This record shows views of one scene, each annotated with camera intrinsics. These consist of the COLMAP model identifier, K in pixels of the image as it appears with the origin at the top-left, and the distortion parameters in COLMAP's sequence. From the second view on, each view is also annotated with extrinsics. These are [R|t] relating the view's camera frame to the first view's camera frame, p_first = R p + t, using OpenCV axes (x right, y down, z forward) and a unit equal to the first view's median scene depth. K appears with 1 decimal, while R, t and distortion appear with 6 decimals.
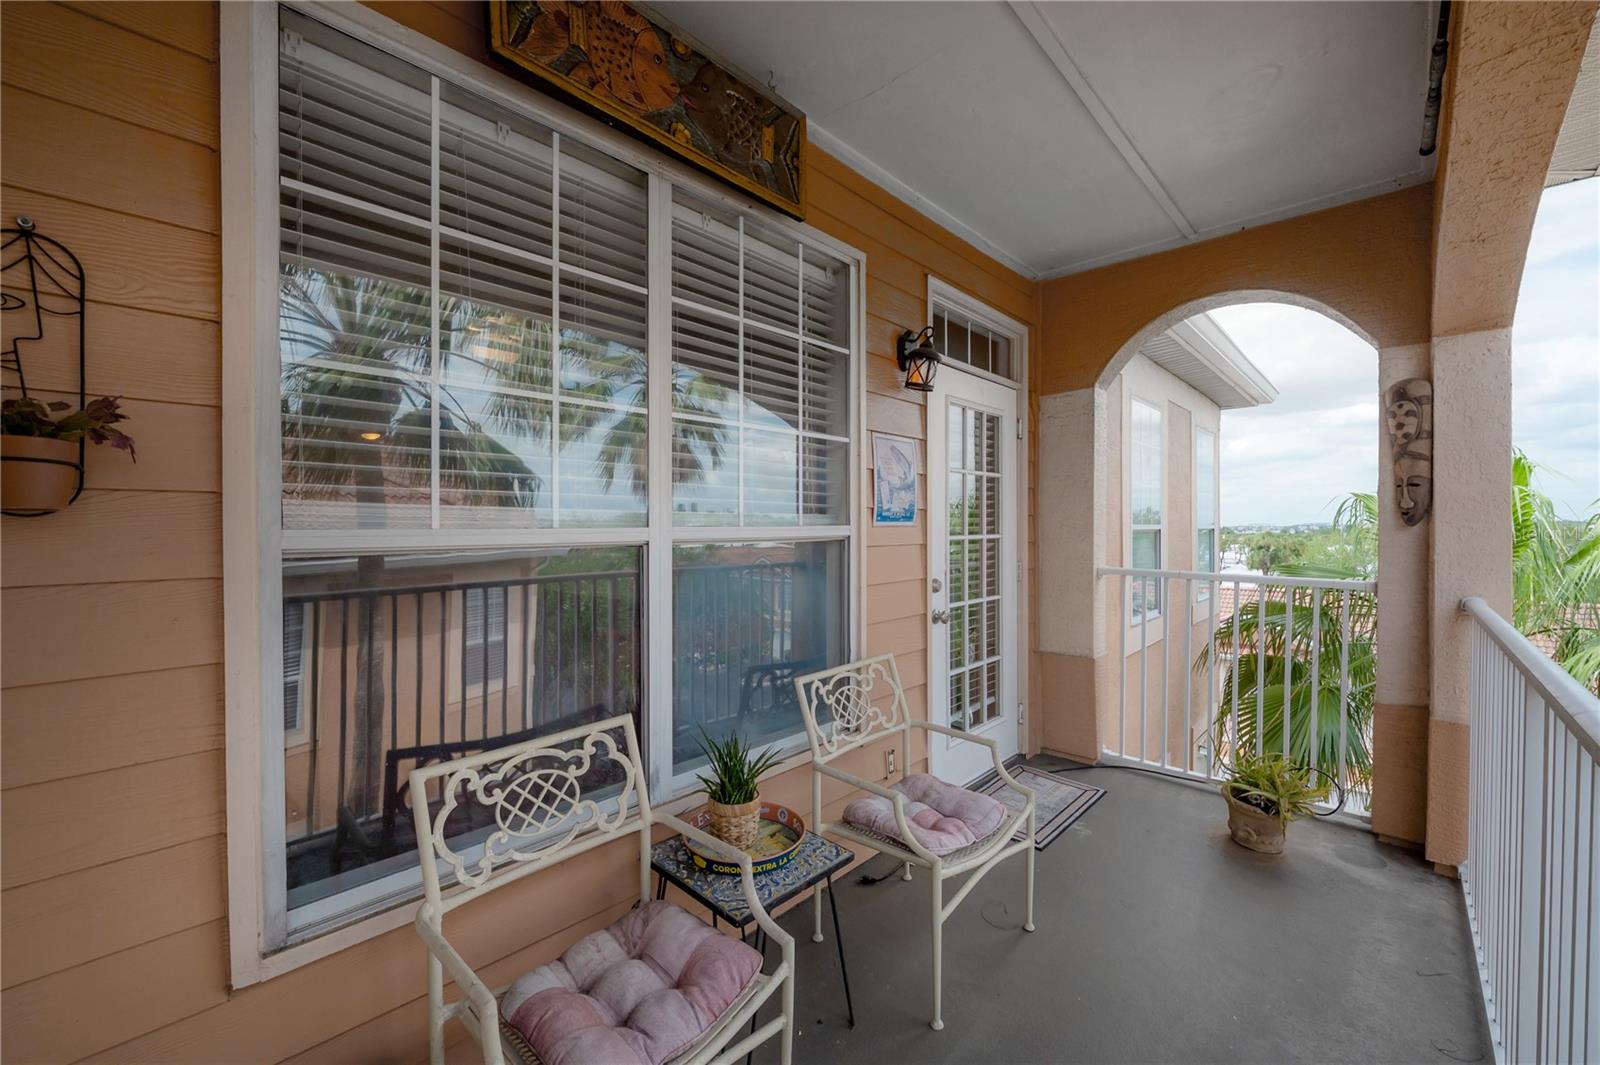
lens RADIAL K [[638.2, 0, 799.6], [0, 638.2, 535.7], [0, 0, 1]] dist [-0.001117, 0.000048]
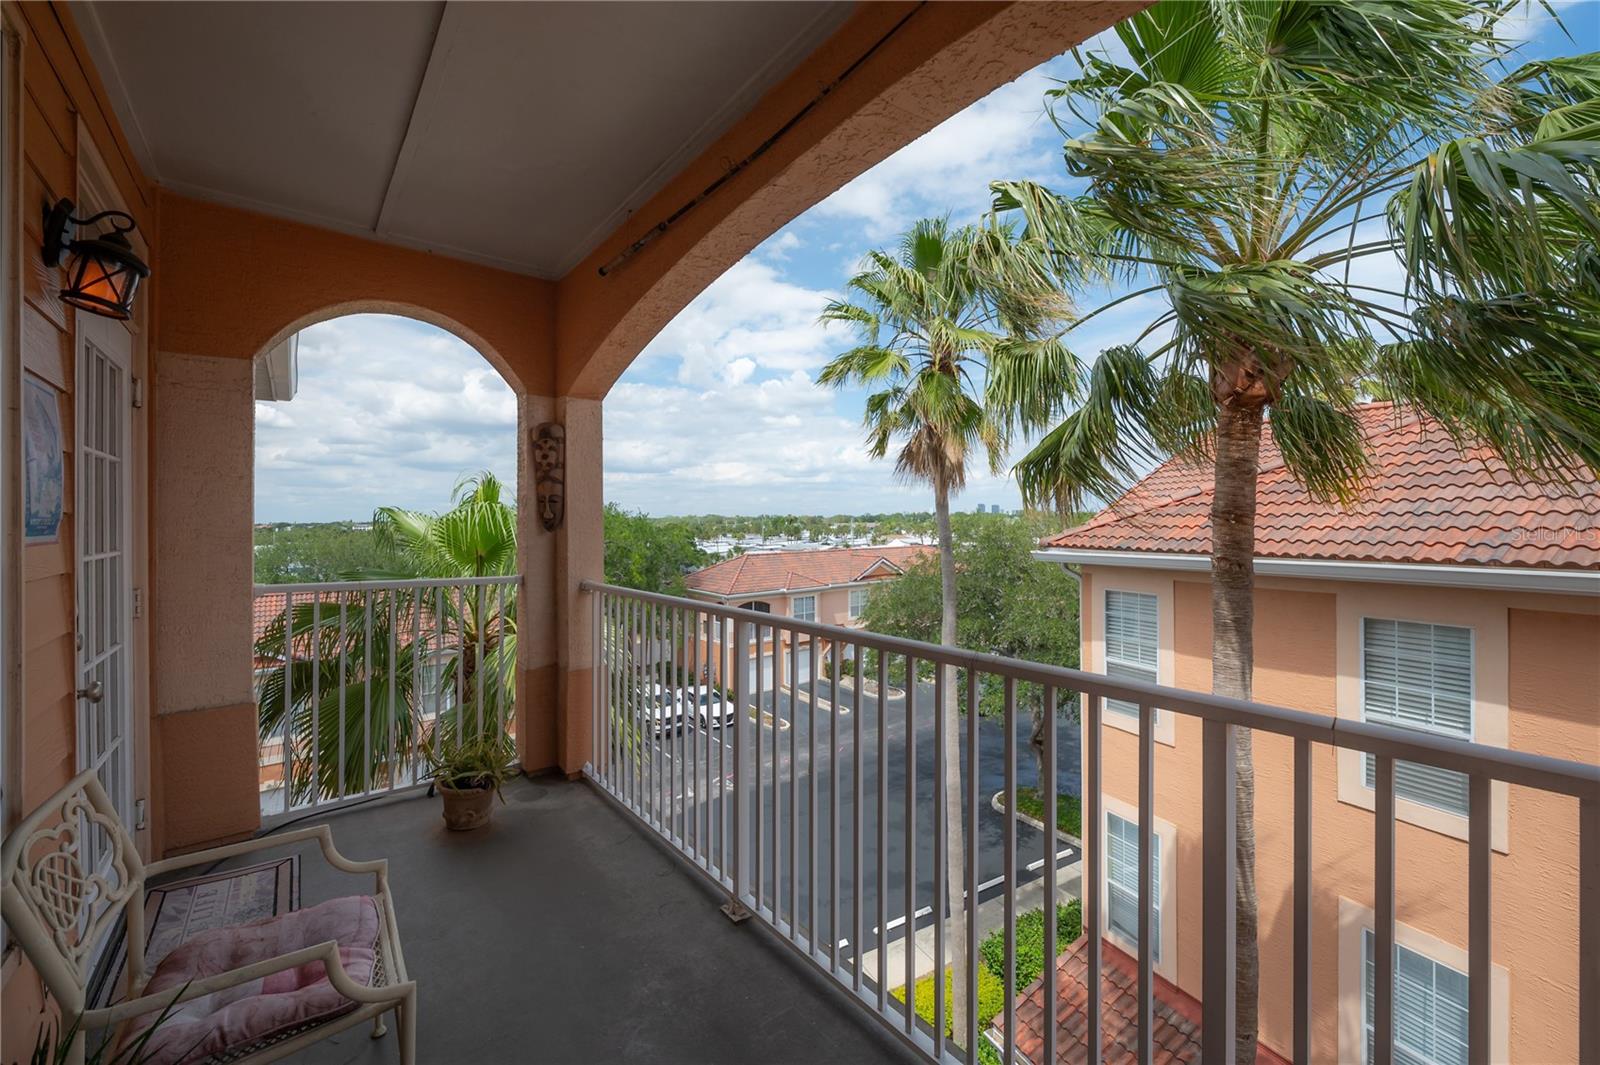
lens RADIAL K [[650.2, 0, 798.5], [0, 650.2, 526.5], [0, 0, 1]] dist [-0.001418, -0.000089]
pose [[0.146297, -0.004995, 0.989228, -0.314329], [0.018509, 0.999826, 0.002311, -0.019657], [-0.989068, 0.017971, 0.146364, 0.277574]]
